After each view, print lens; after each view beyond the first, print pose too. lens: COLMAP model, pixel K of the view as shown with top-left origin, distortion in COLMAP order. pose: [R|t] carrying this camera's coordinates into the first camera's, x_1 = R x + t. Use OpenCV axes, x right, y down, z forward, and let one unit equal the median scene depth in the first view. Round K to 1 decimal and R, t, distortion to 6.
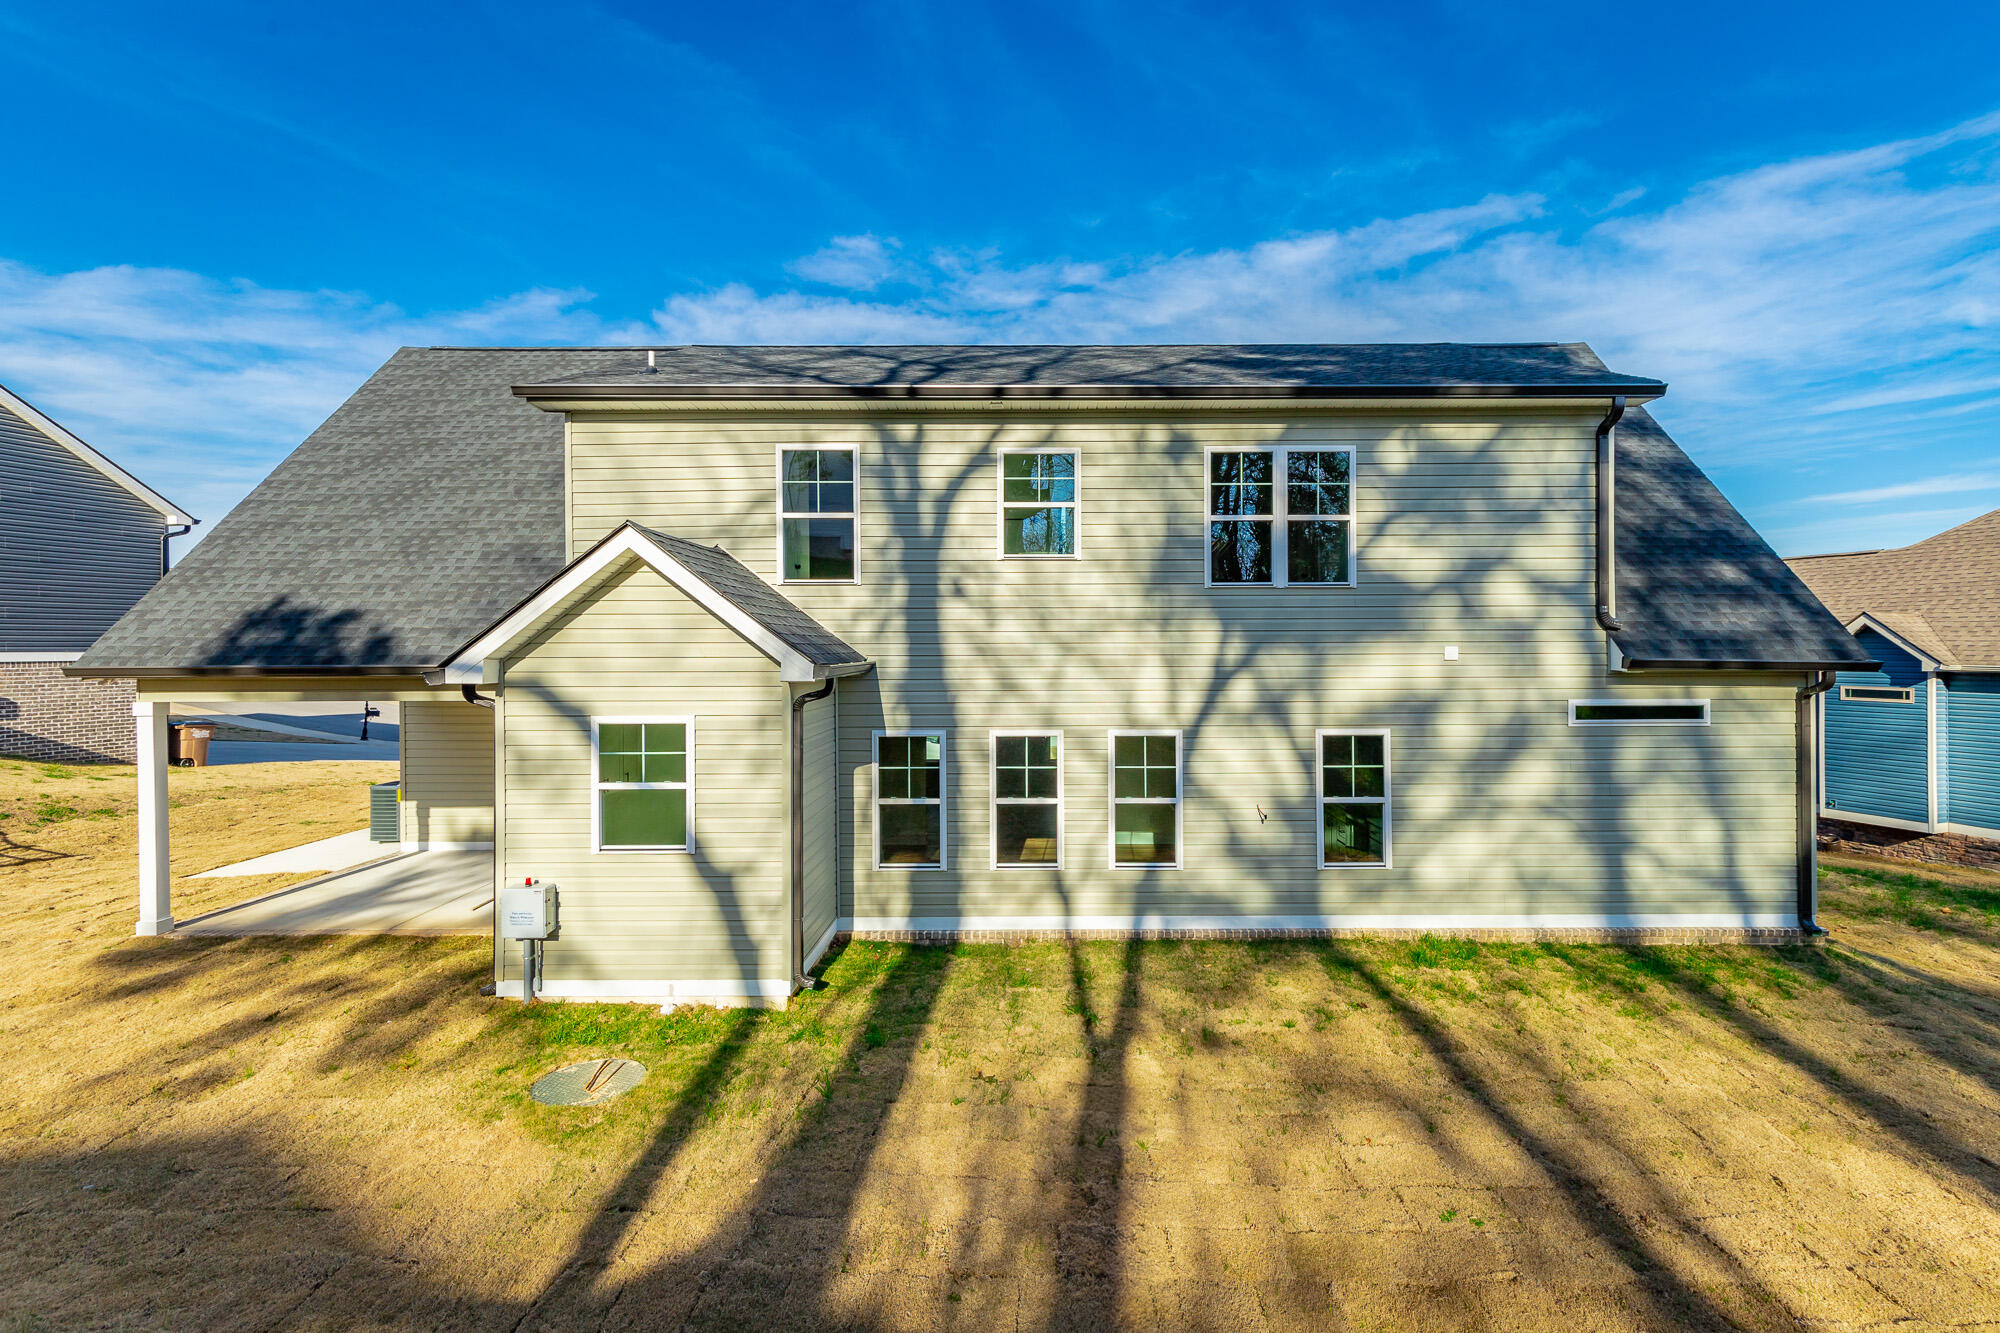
lens RADIAL K [[967.4, 0, 1008.1], [0, 967.4, 651.1], [0, 0, 1]] dist [0.010416, -0.000519]
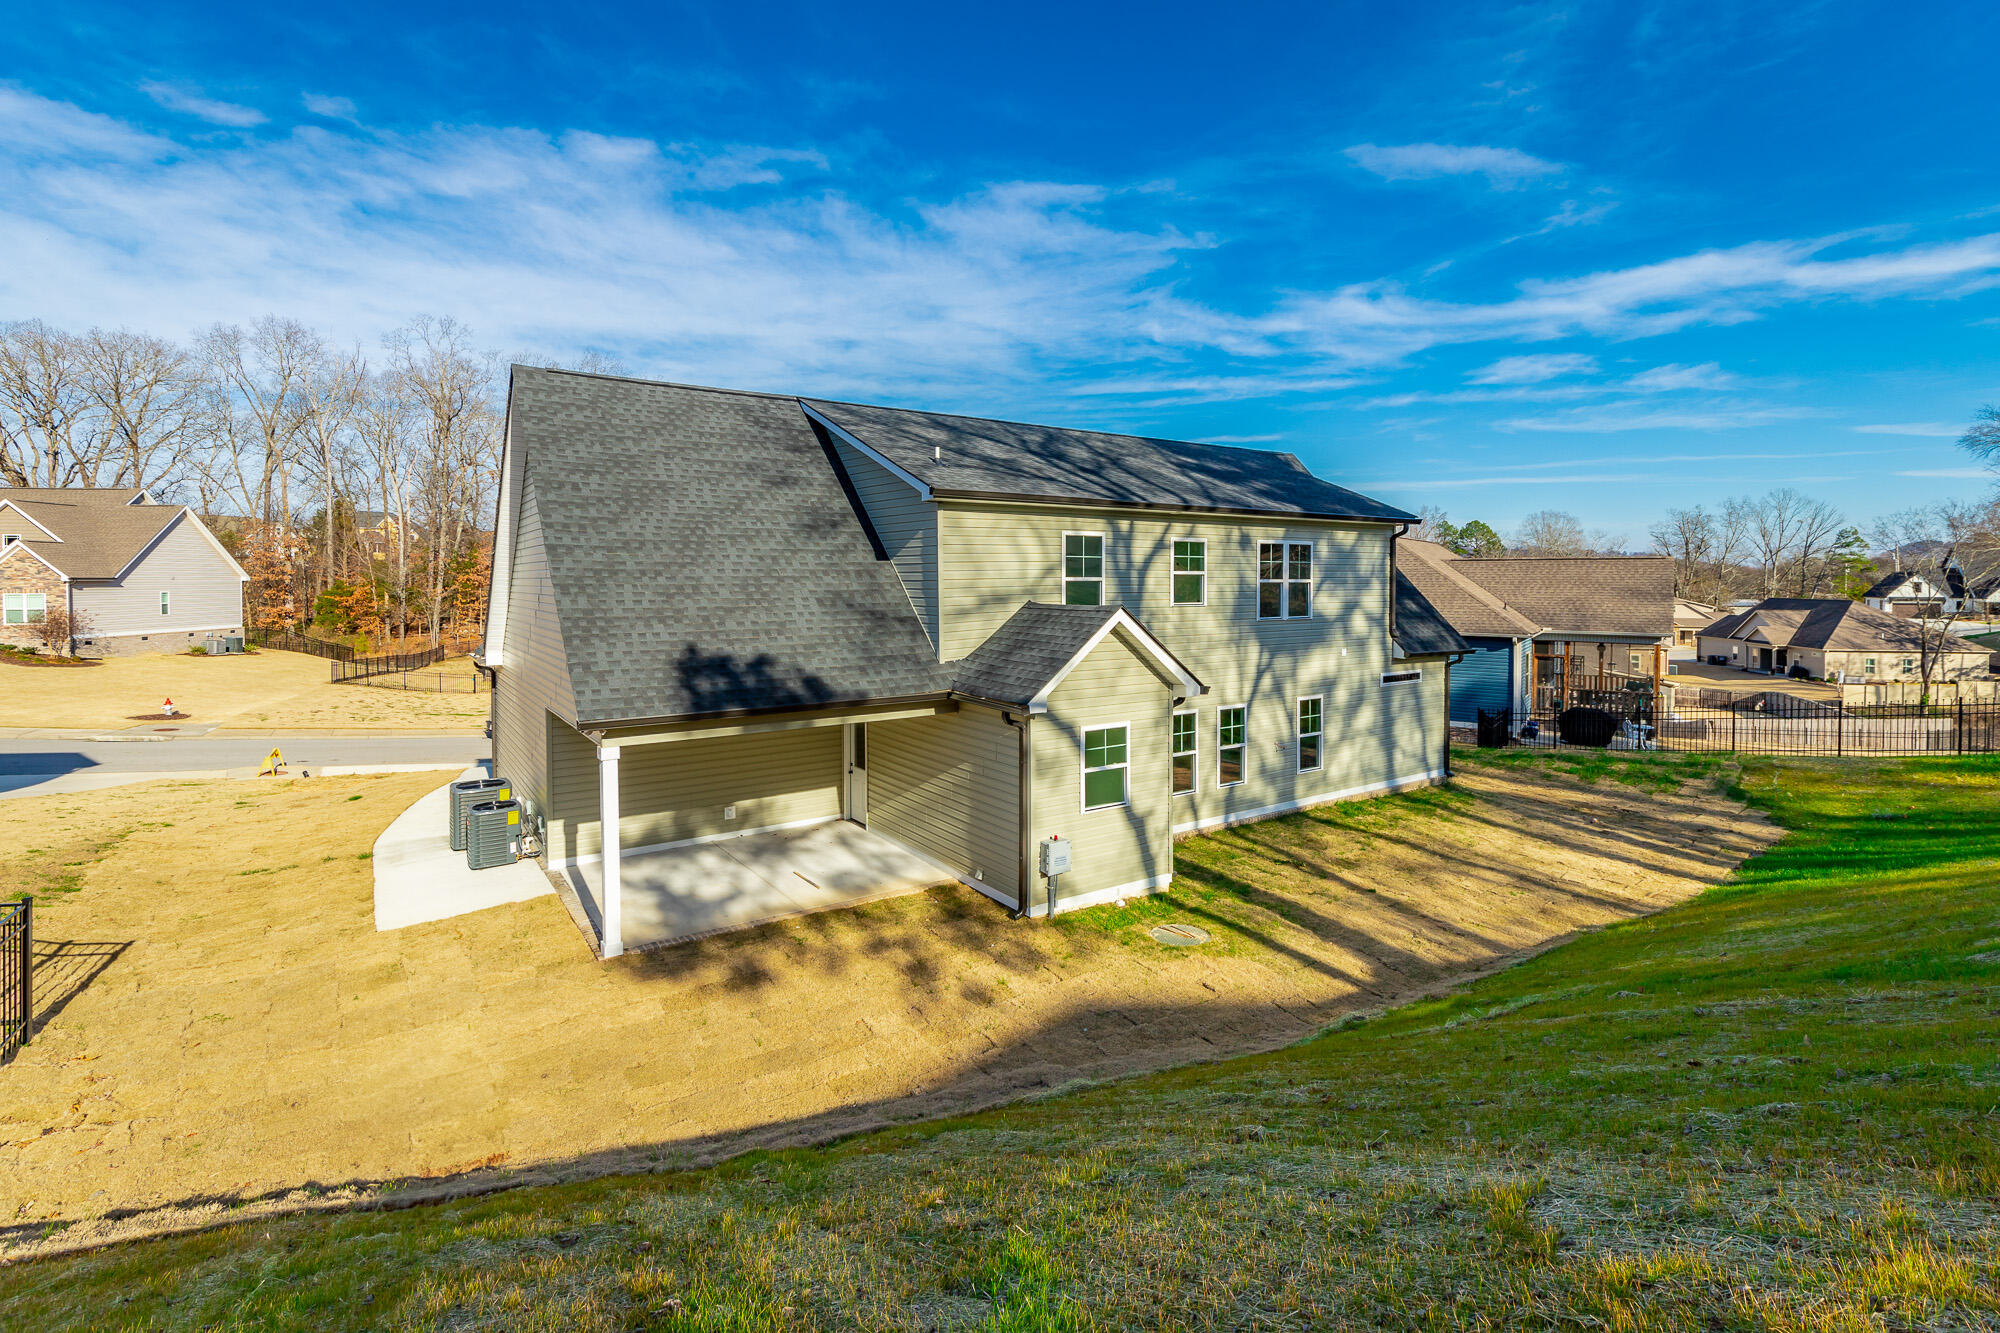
lens RADIAL K [[989.6, 0, 1012.1], [0, 989.6, 602.5], [0, 0, 1]] dist [0.000587, 0.000020]
pose [[0.806333, -0.012989, 0.591320, -1.196510], [0.003077, 0.999837, 0.017766, -0.132521], [-0.591454, -0.012506, 0.806242, -0.174319]]
